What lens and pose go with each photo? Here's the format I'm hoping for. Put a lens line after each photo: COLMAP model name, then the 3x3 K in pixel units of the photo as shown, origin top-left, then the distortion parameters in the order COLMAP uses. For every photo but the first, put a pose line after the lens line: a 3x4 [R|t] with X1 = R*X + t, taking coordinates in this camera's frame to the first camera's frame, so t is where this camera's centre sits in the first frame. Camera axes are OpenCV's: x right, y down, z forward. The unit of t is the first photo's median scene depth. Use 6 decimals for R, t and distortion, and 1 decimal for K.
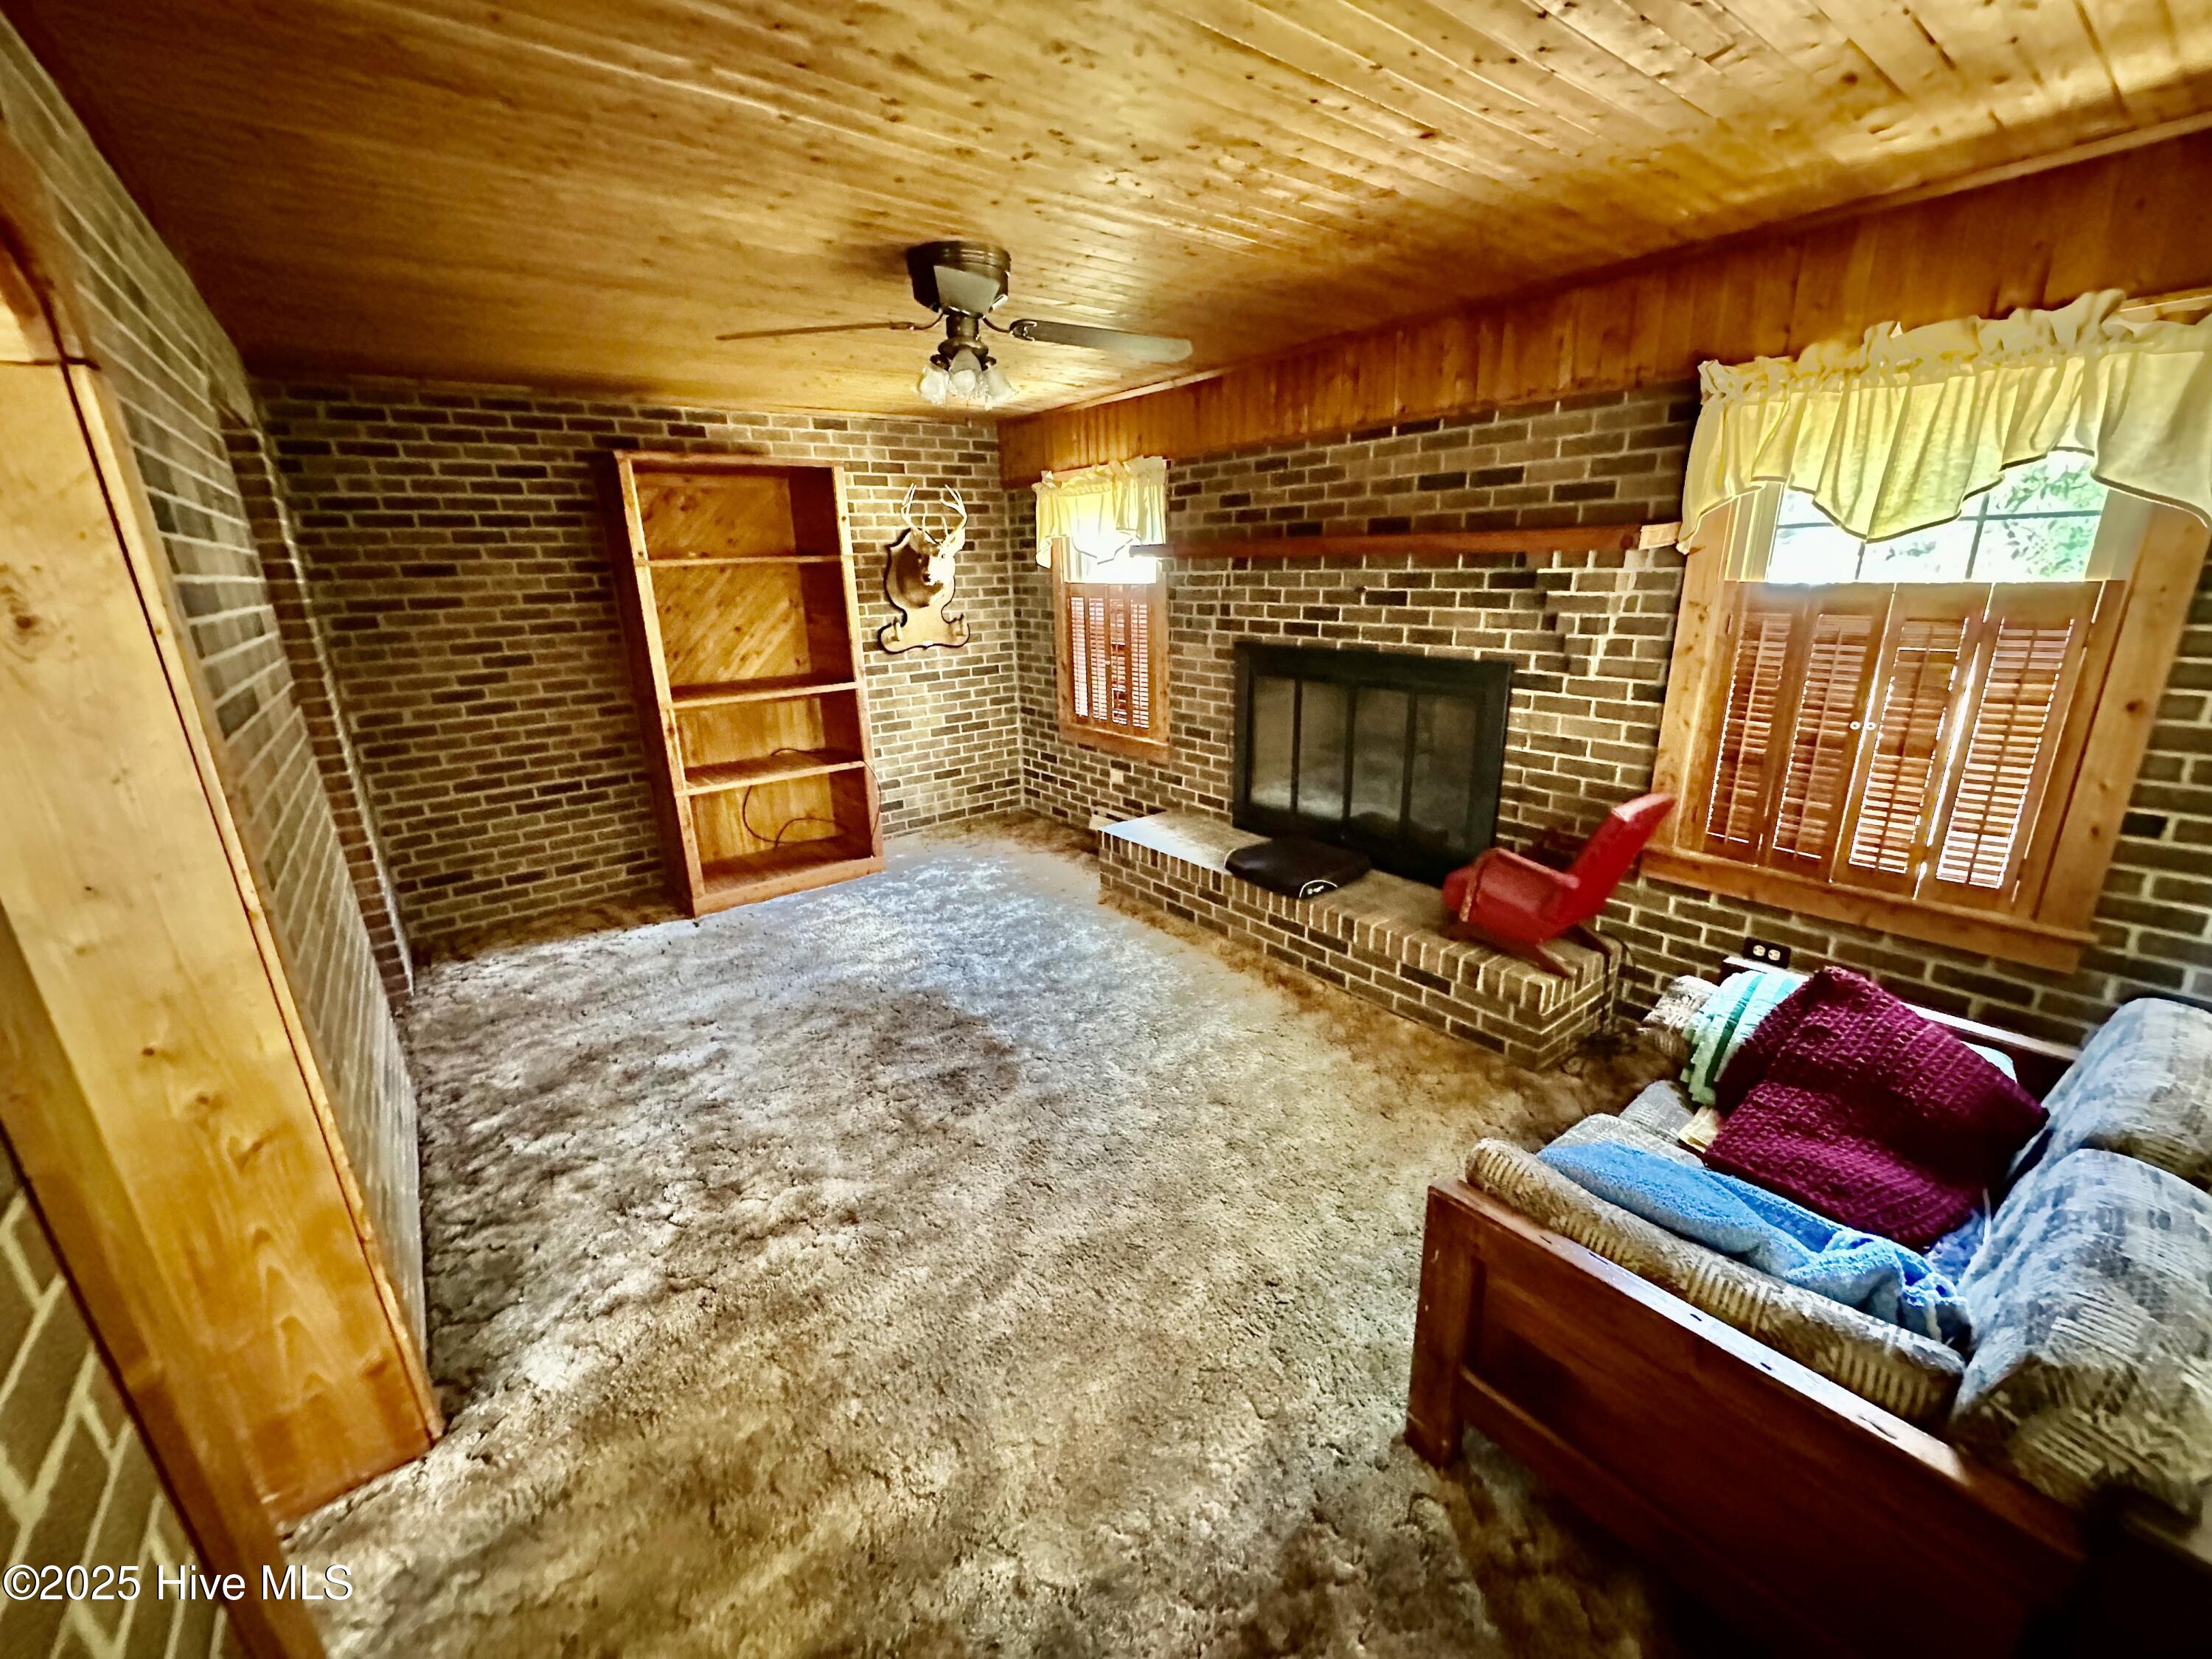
lens RADIAL K [[882.4, 0, 1104.9], [0, 882.4, 829.5], [0, 0, 1]] dist [-0.001853, -0.000250]
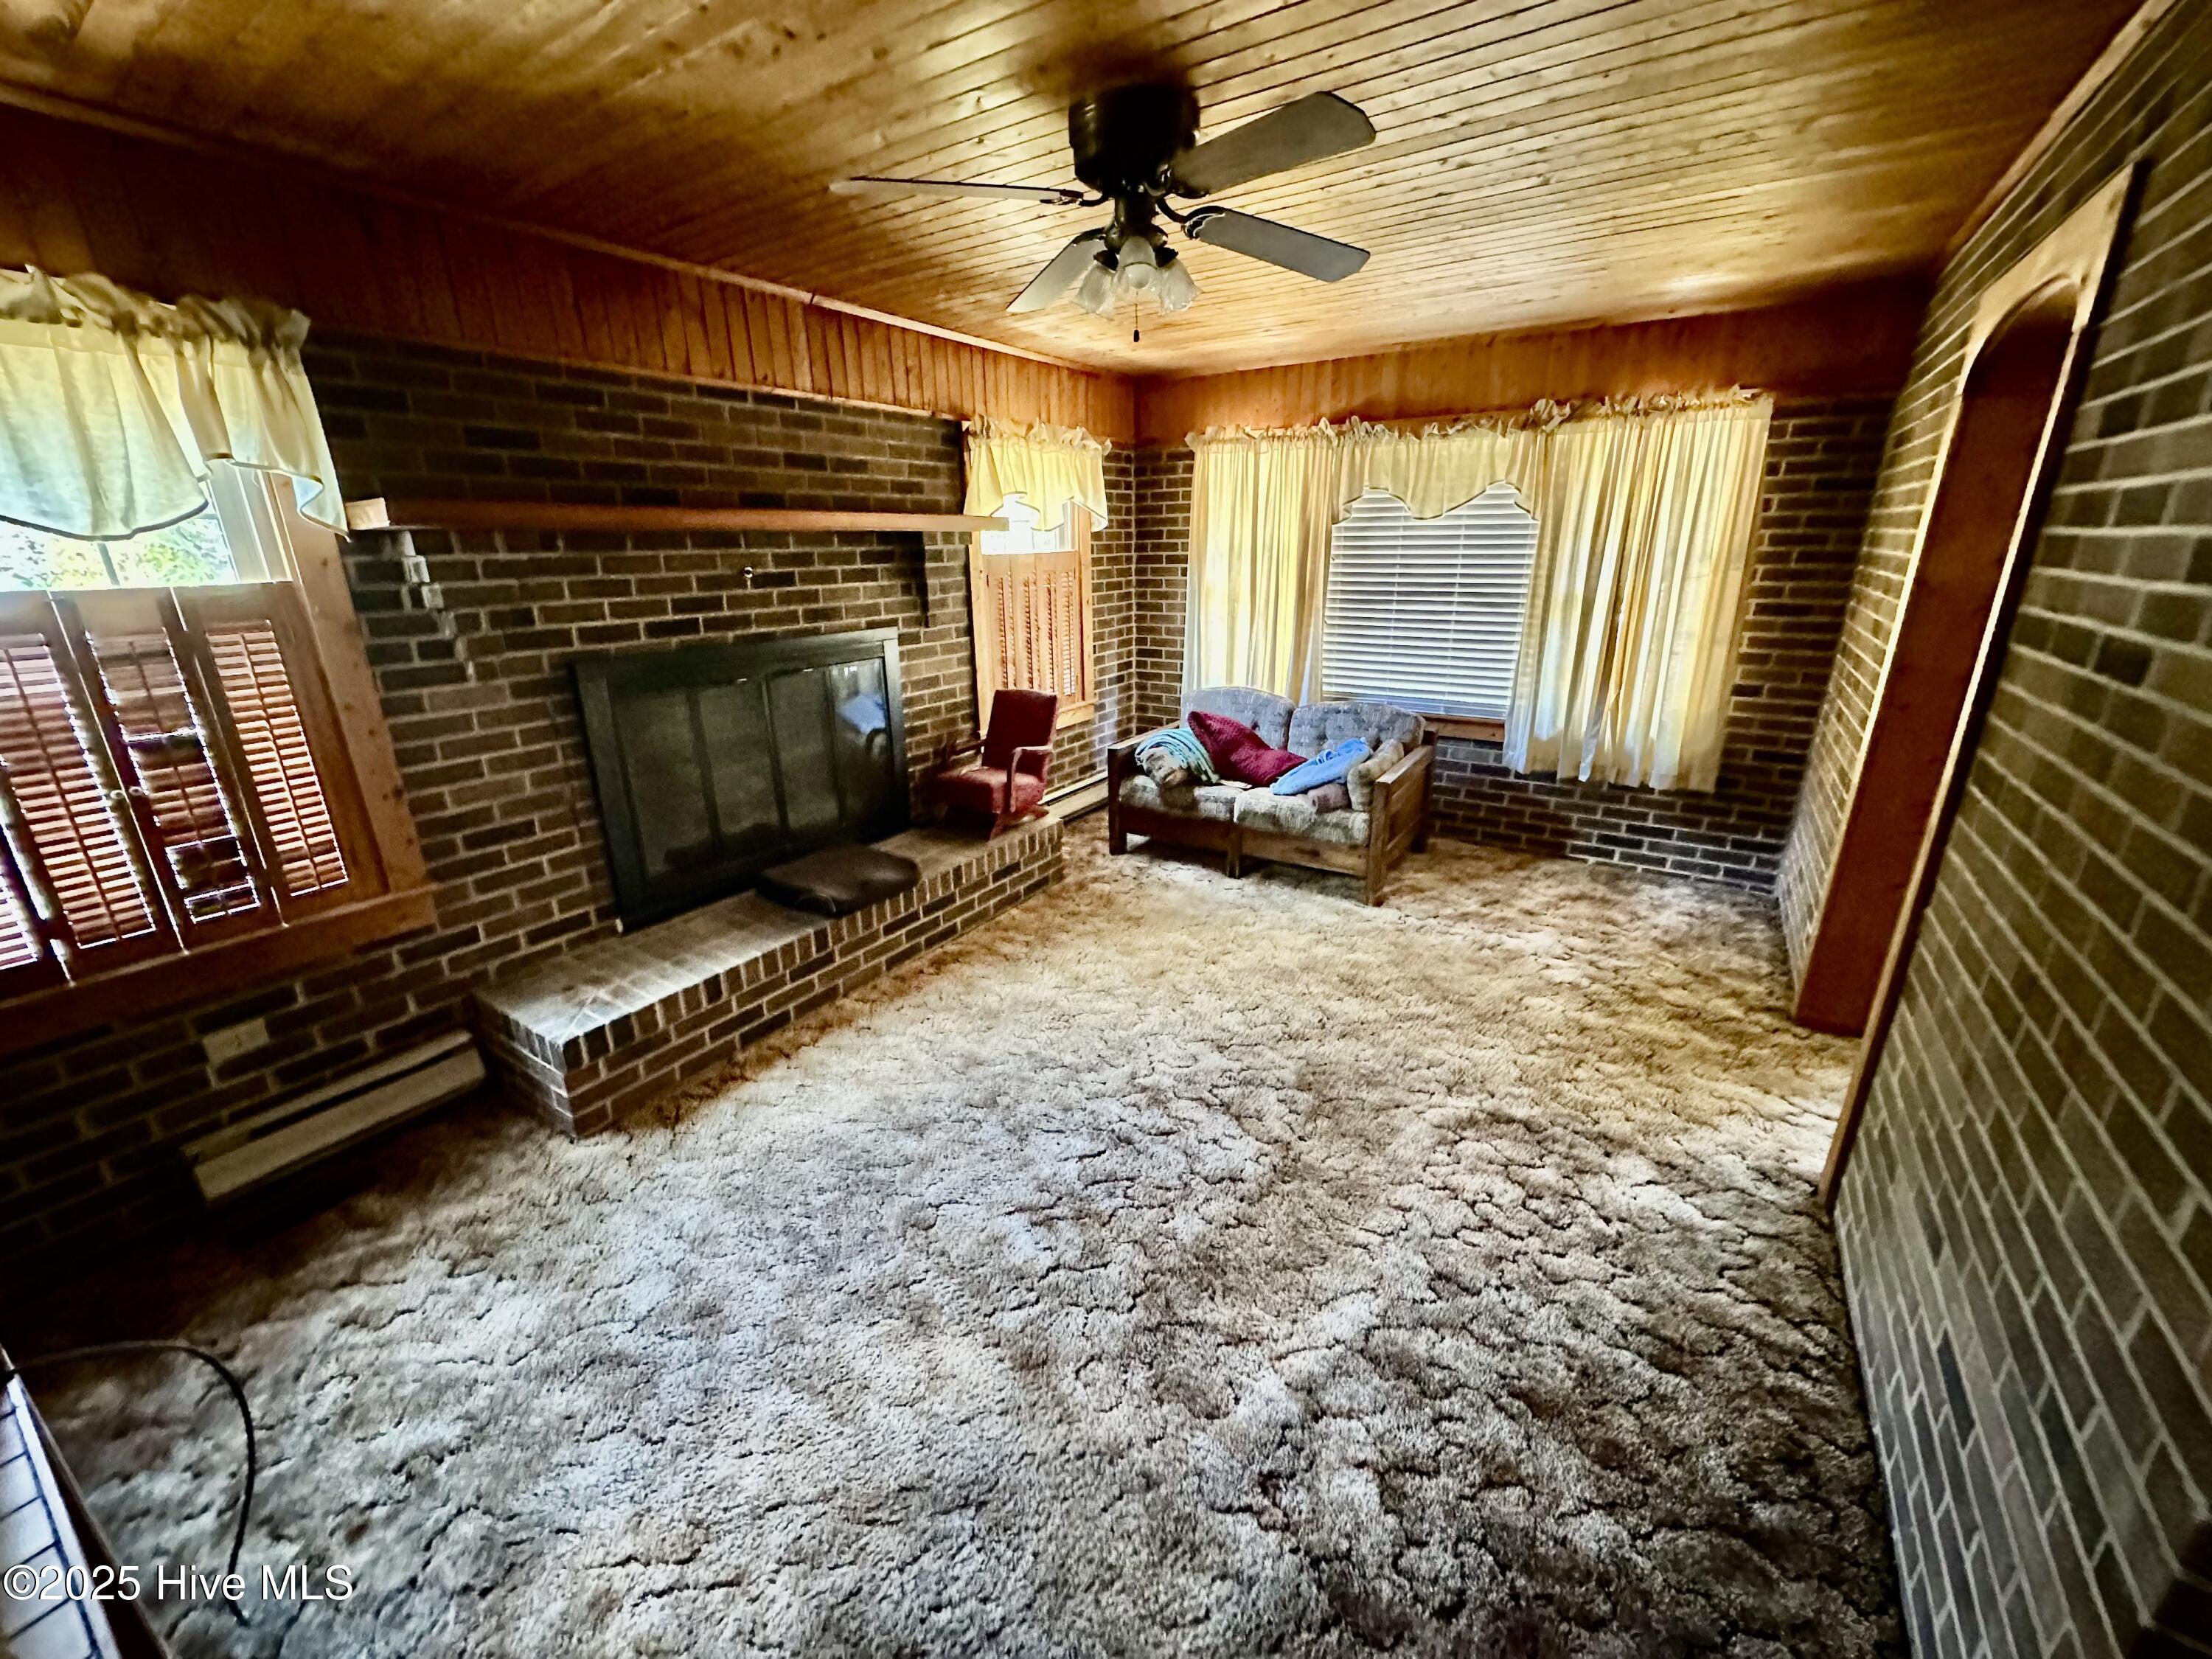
lens RADIAL K [[882.4, 0, 1106.6], [0, 882.4, 818.5], [0, 0, 1]] dist [-0.001853, -0.000250]
pose [[-0.328375, -0.261615, 0.907594, -0.712882], [0.291139, 0.886060, 0.360744, -0.274625], [-0.898559, 0.382696, -0.214794, 0.988443]]
